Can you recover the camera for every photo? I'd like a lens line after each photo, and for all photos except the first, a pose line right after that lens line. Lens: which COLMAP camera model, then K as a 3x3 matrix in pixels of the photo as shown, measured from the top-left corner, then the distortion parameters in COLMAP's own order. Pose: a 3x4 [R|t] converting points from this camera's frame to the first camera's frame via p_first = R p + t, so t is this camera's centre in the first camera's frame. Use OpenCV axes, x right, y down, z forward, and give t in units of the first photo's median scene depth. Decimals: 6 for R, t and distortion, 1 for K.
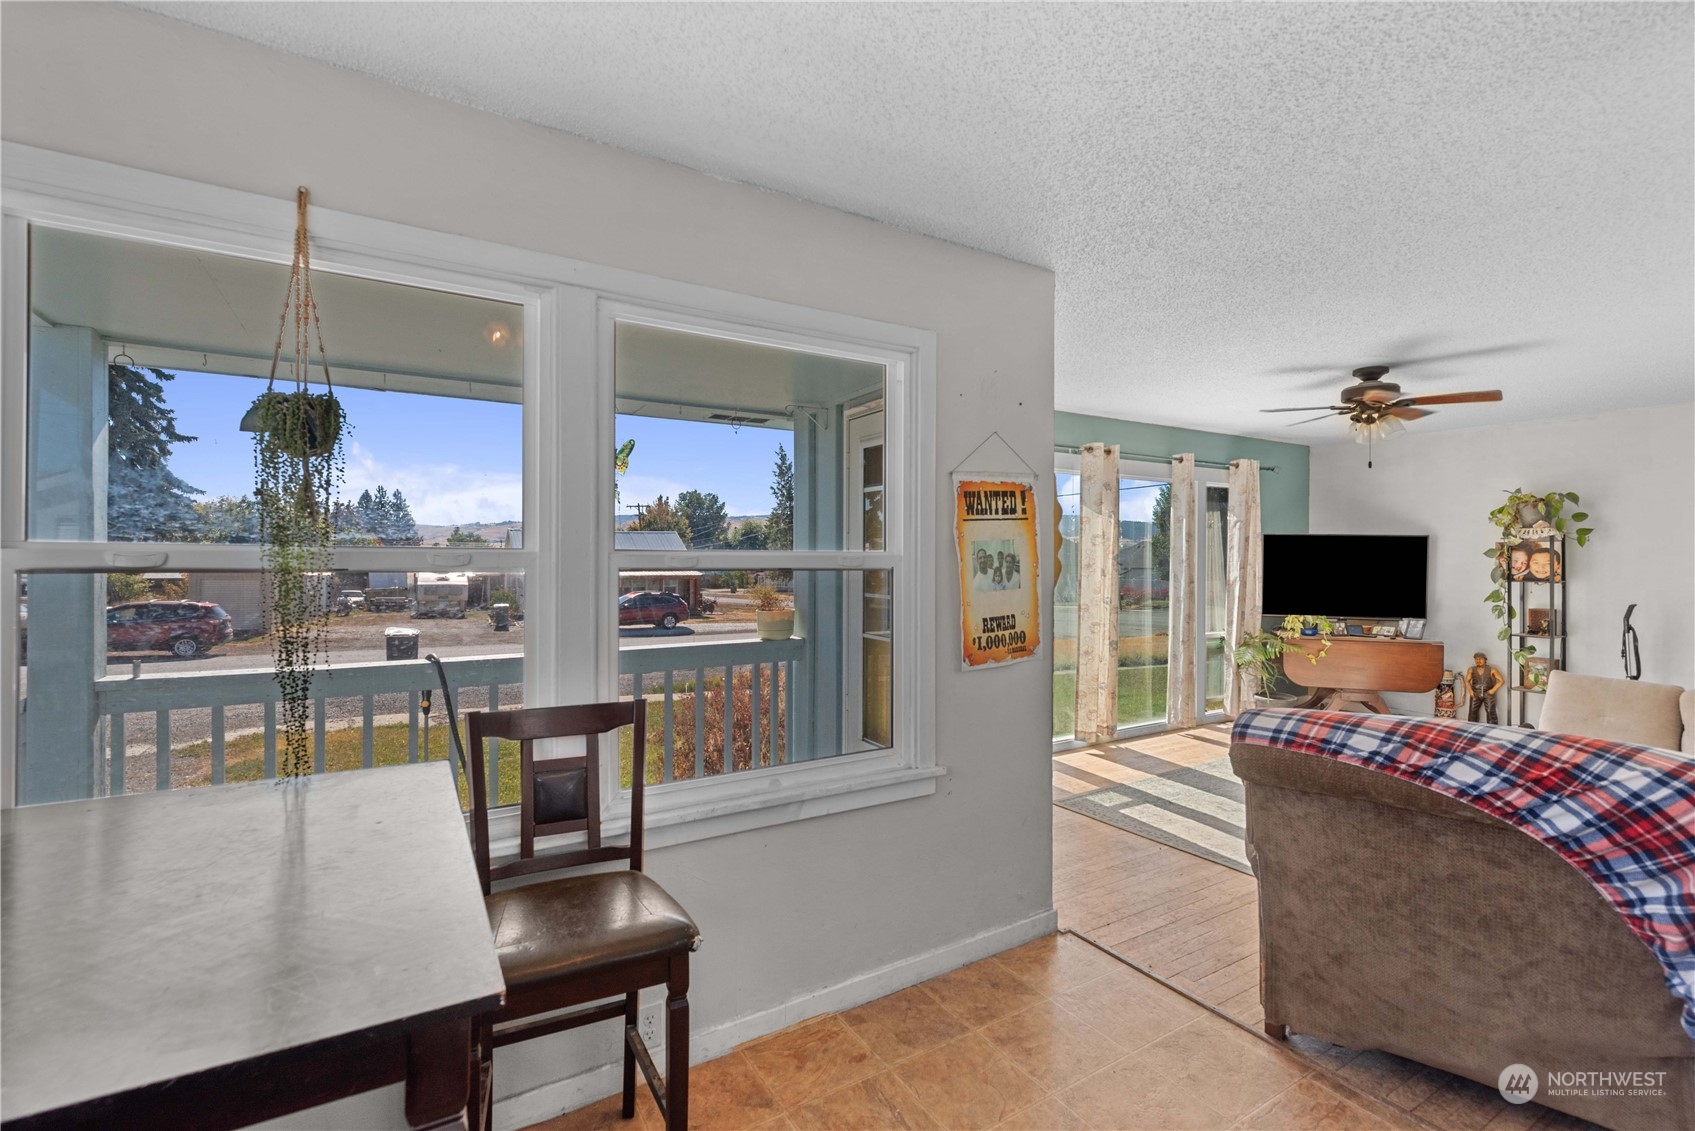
lens RADIAL K [[749.8, 0, 857.2], [0, 749.8, 552.7], [0, 0, 1]] dist [-0.000819, 0.000361]
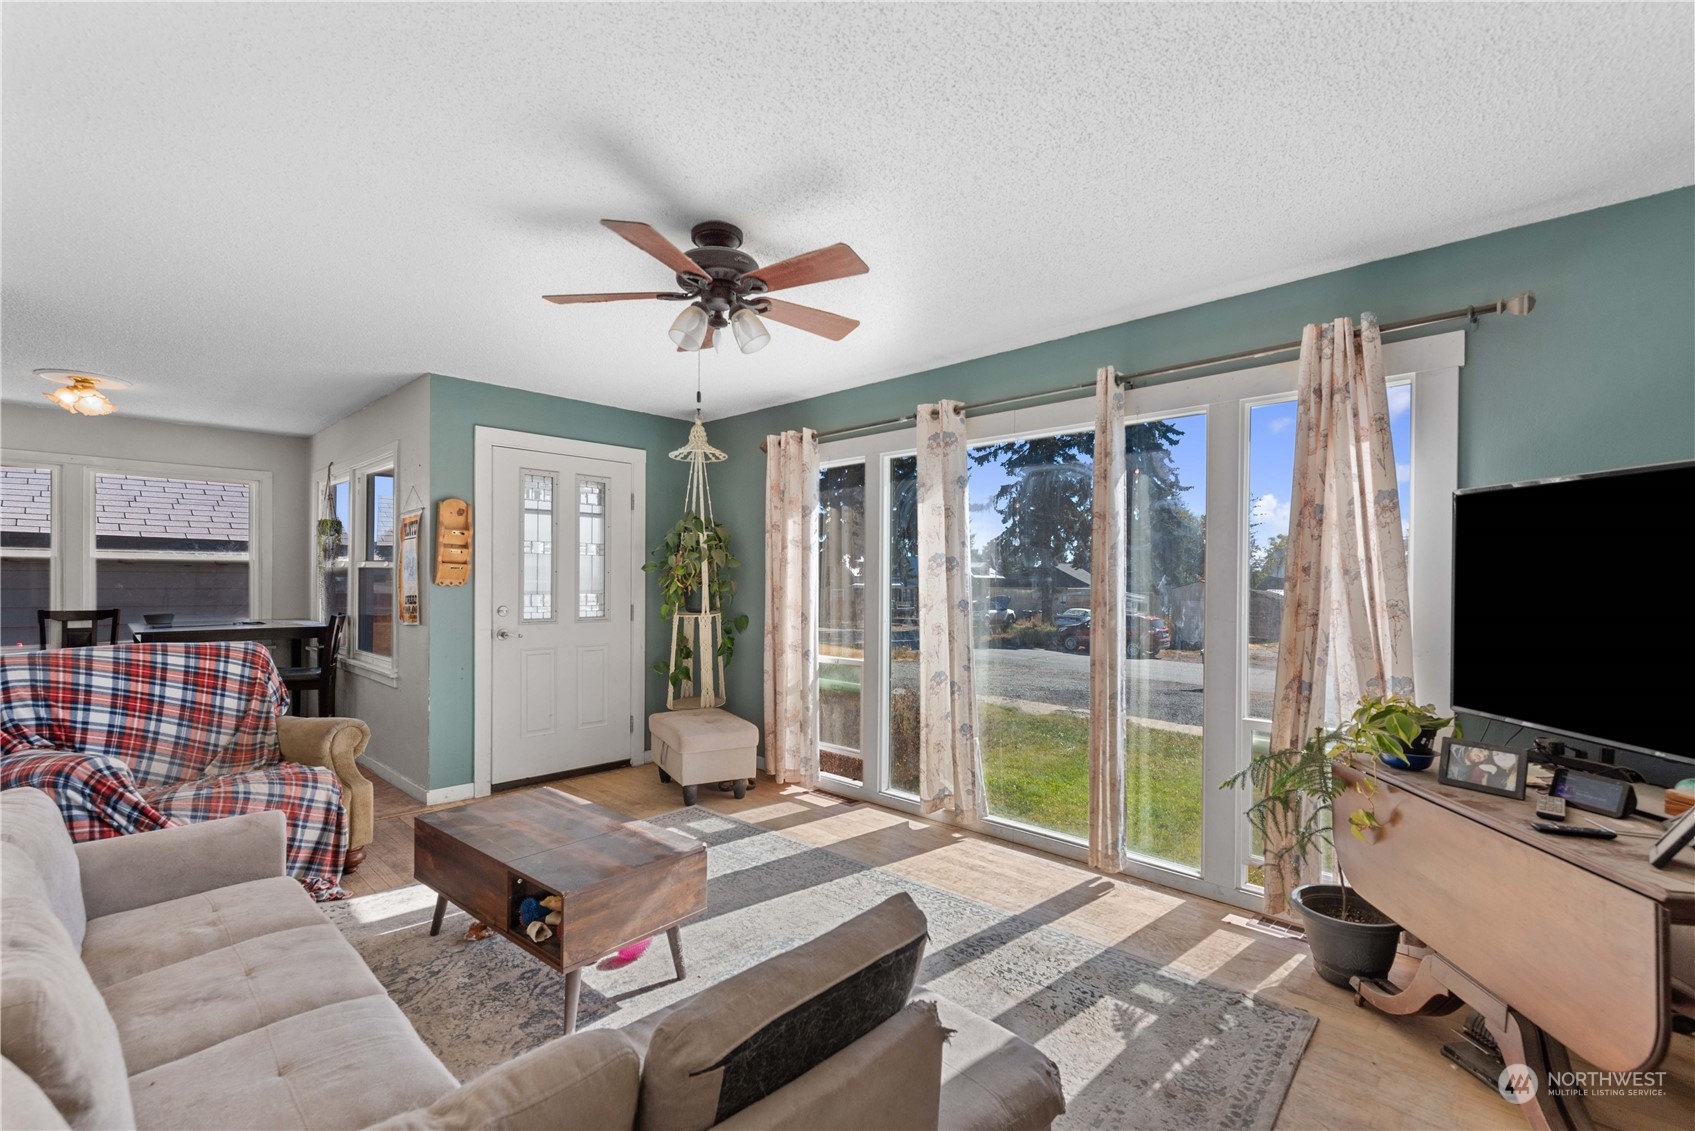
lens RADIAL K [[749.8, 0, 856.3], [0, 749.8, 576.8], [0, 0, 1]] dist [-0.000819, 0.000361]
pose [[0.276899, 0.002194, -0.960897, 0.966385], [-0.010986, 0.999939, -0.000883, 0.021694], [0.960836, 0.010801, 0.276906, 0.706495]]
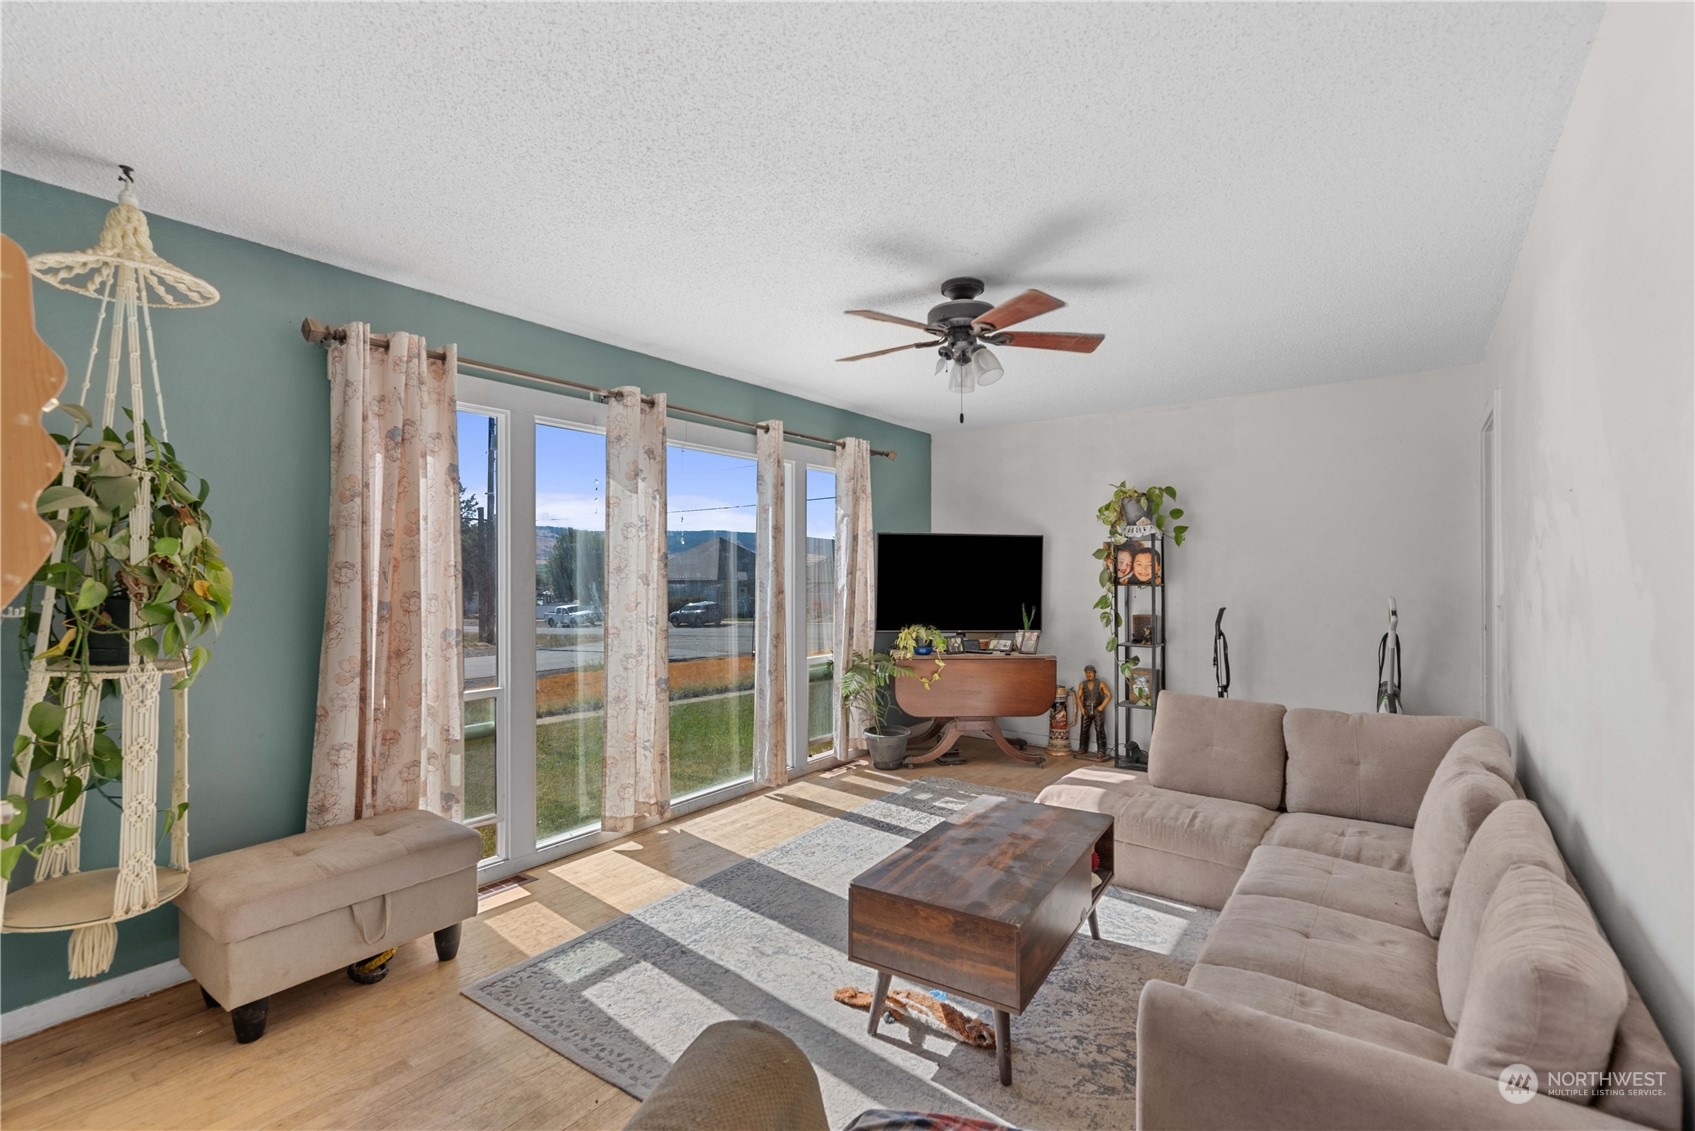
lens RADIAL K [[749.8, 0, 856.1], [0, 749.8, 565.0], [0, 0, 1]] dist [-0.000819, 0.000361]
pose [[0.924290, -0.002428, 0.381683, 0.239342], [0.004607, 0.999978, -0.004795, 0.016650], [-0.381663, 0.006191, 0.924281, 0.287852]]
